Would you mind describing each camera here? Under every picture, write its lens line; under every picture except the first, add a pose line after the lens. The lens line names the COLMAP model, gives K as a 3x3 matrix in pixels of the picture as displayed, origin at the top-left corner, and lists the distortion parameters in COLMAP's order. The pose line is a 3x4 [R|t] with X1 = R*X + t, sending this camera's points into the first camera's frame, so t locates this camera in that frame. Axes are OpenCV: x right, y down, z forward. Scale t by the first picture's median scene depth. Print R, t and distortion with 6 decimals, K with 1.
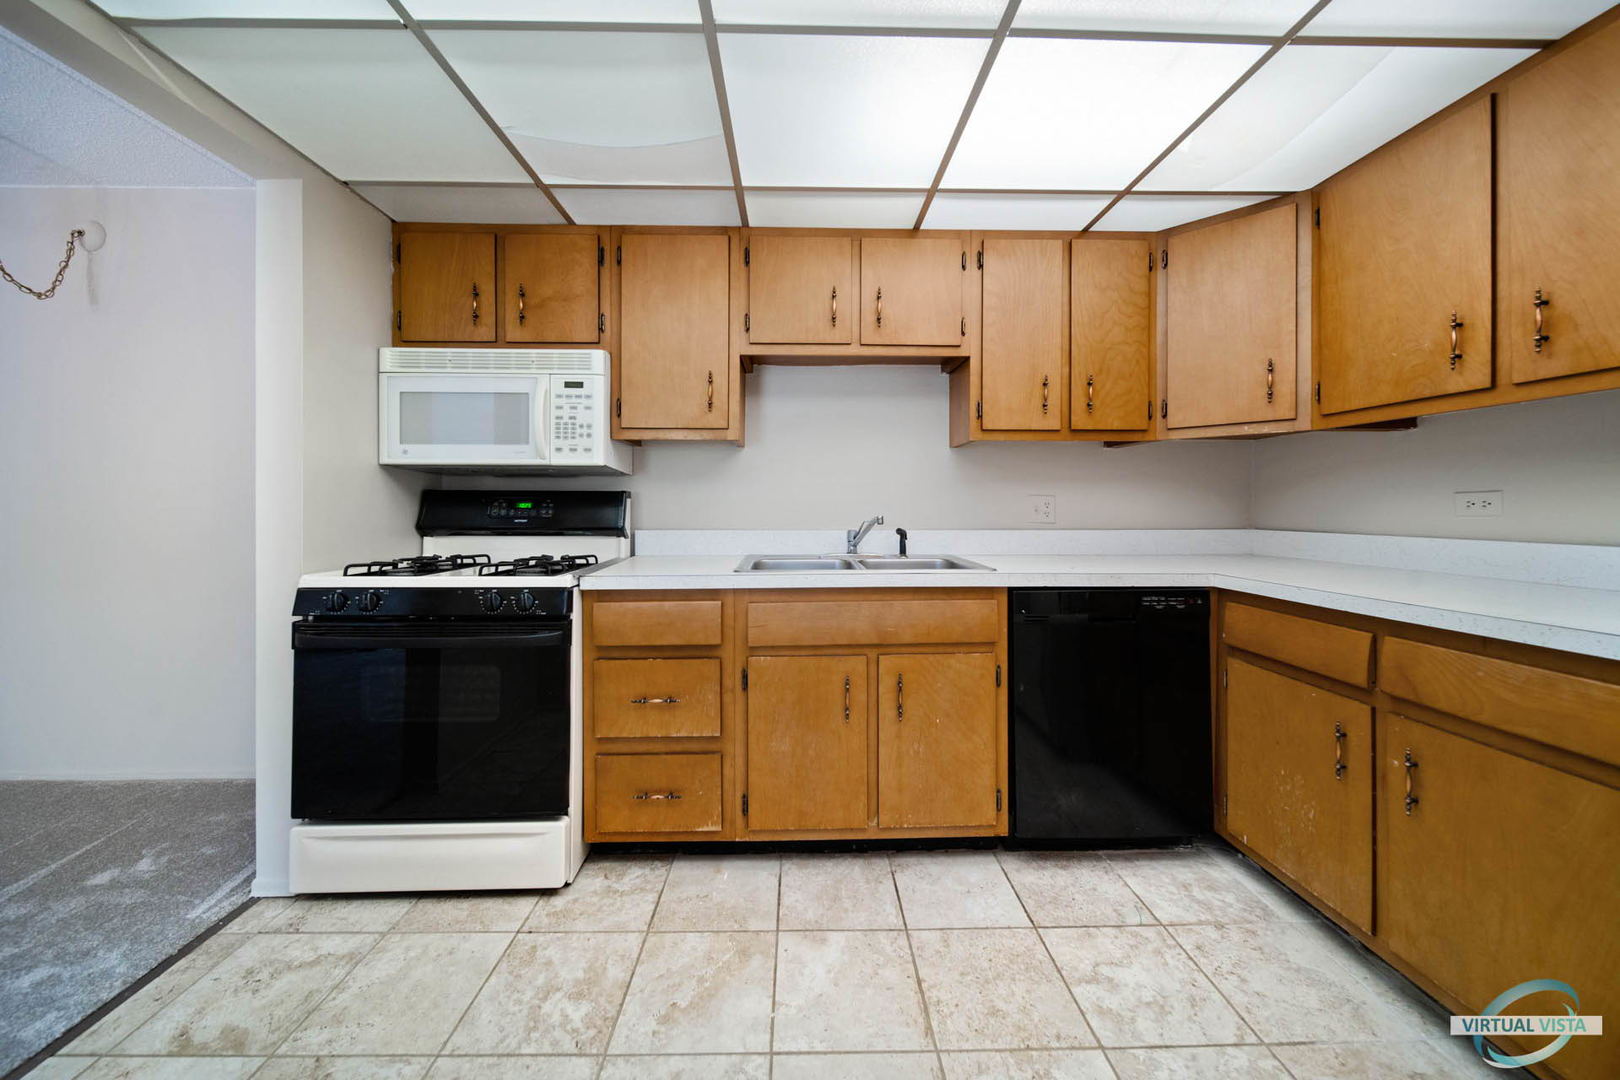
lens RADIAL K [[575.2, 0, 791.4], [0, 575.2, 505.6], [0, 0, 1]] dist [-0.002033, -0.000594]
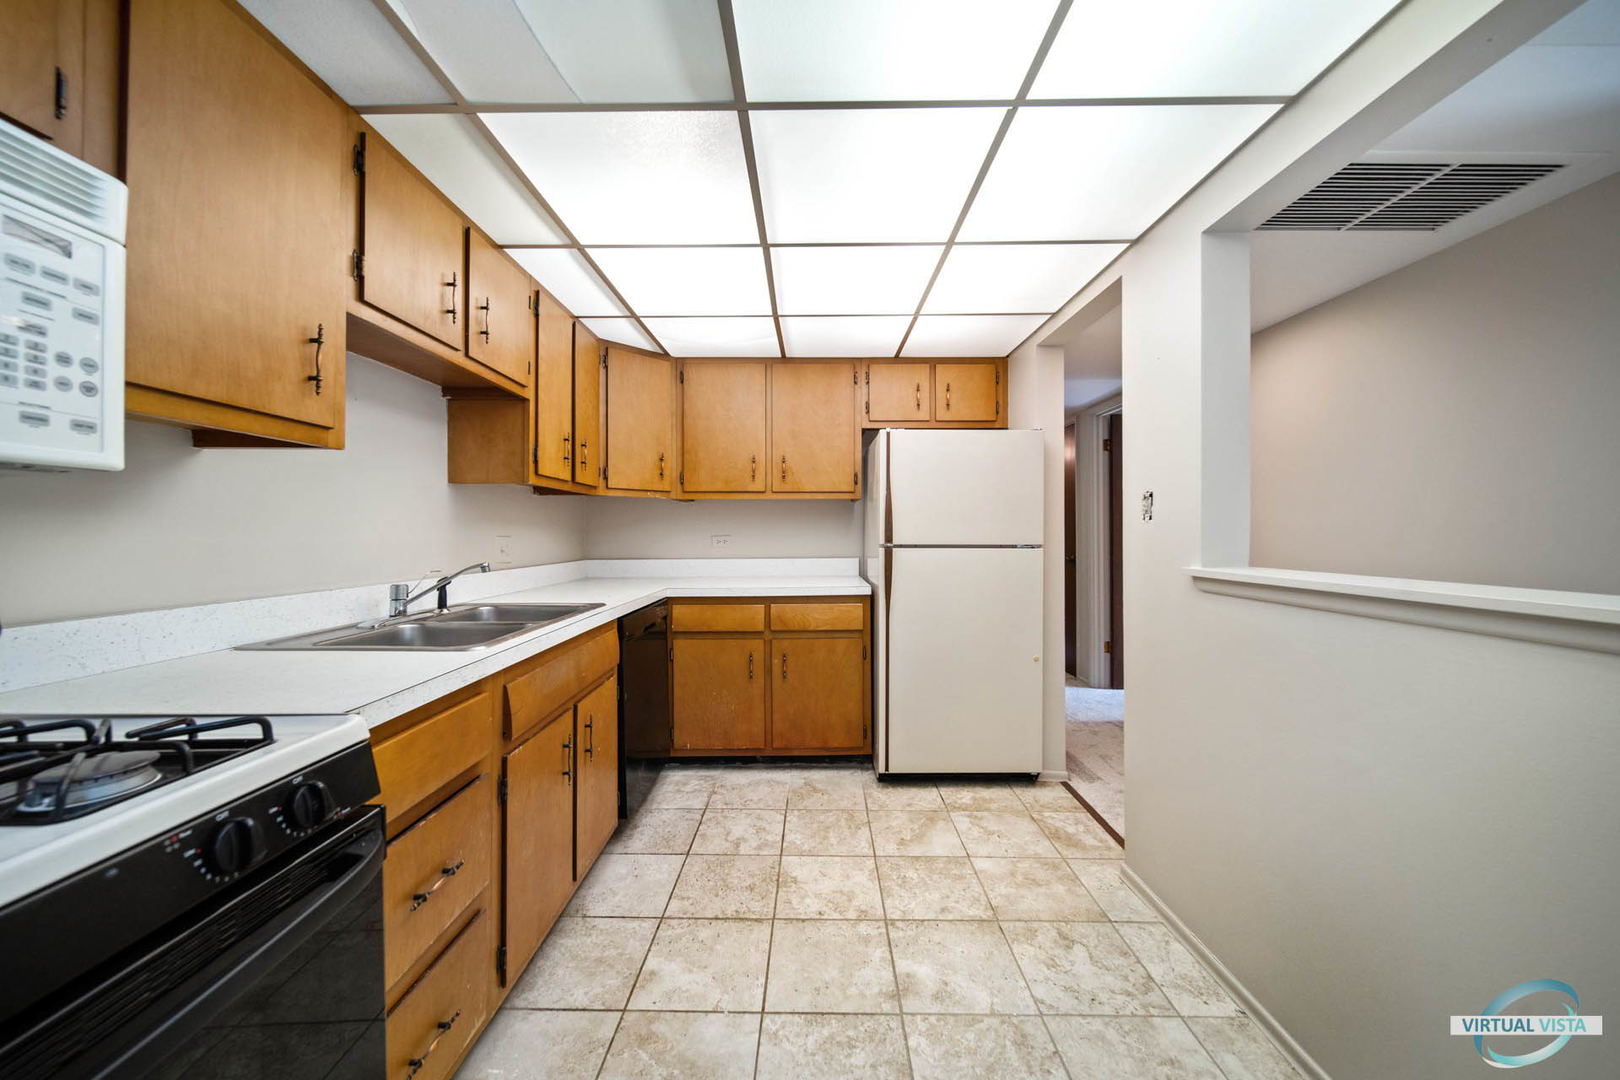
lens RADIAL K [[575.2, 0, 816.1], [0, 575.2, 533.2], [0, 0, 1]] dist [-0.002033, -0.000594]
pose [[0.013913, 0.000777, 0.999903, -0.969961], [0.003579, 0.999993, -0.000826, -0.032838], [-0.999897, 0.003590, 0.013910, 0.685622]]
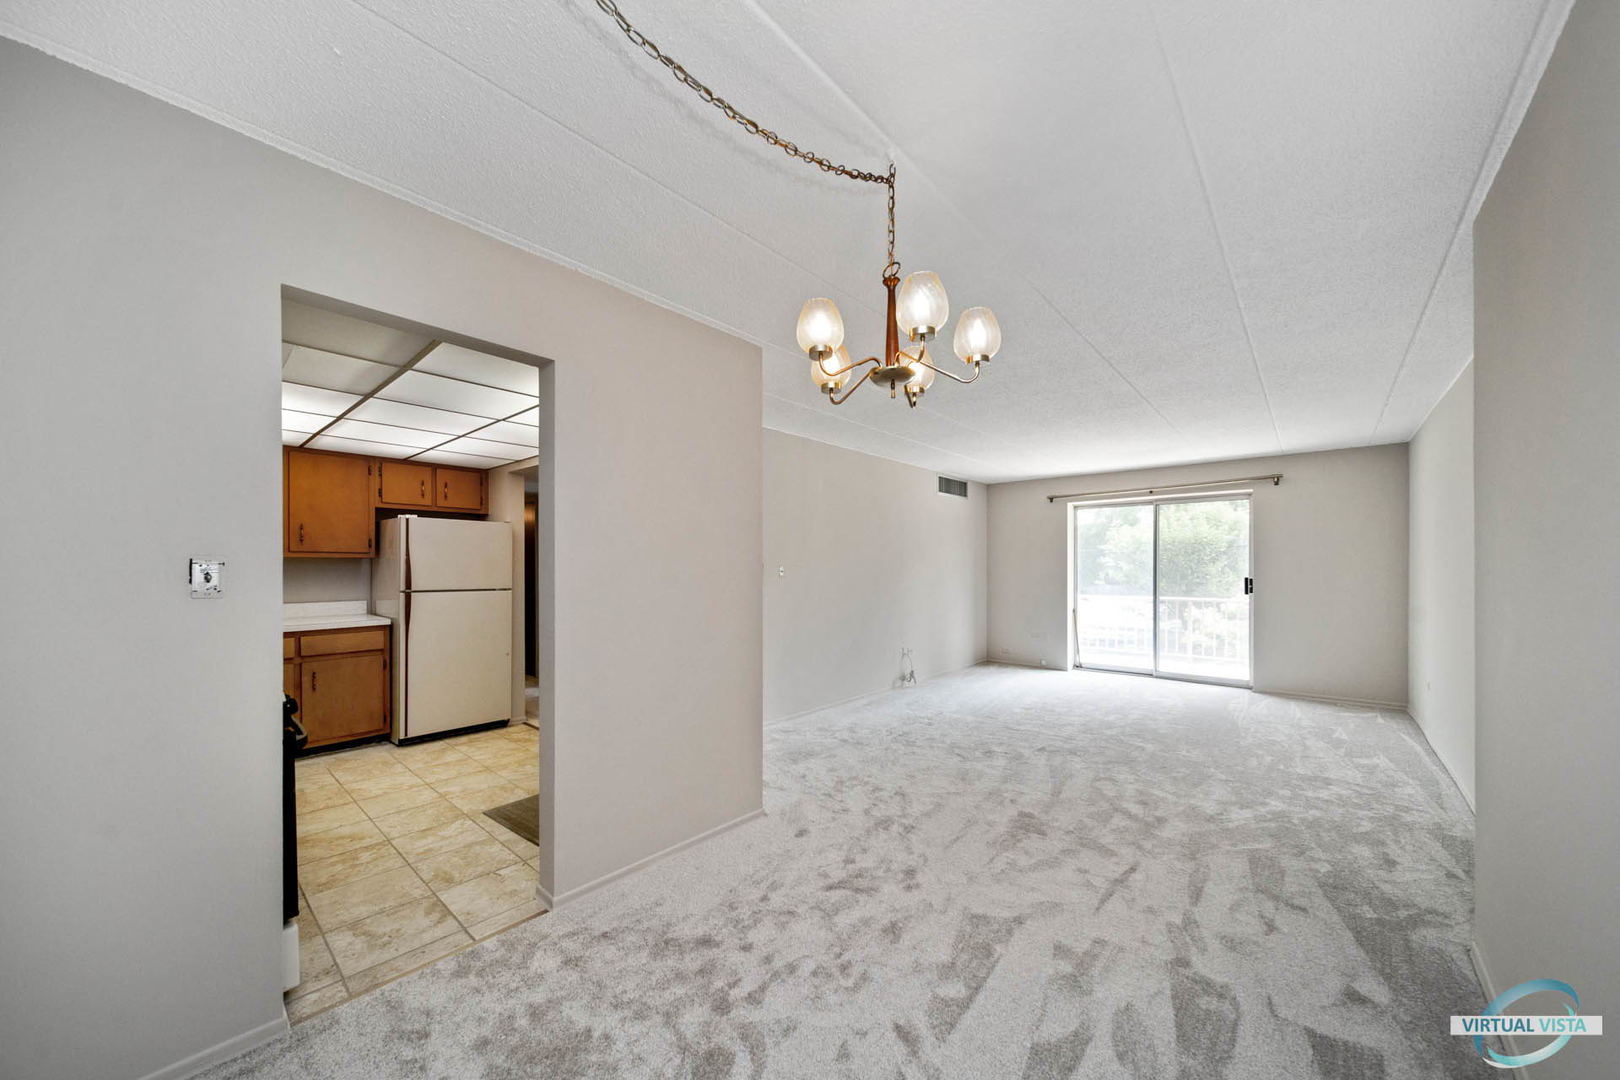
lens RADIAL K [[575.2, 0, 814.8], [0, 575.2, 565.8], [0, 0, 1]] dist [-0.002033, -0.000594]
pose [[-0.748466, 0.003793, 0.663162, -2.476601], [0.003440, 0.999992, -0.001837, -0.105926], [-0.663164, 0.000906, -0.748474, 1.250424]]
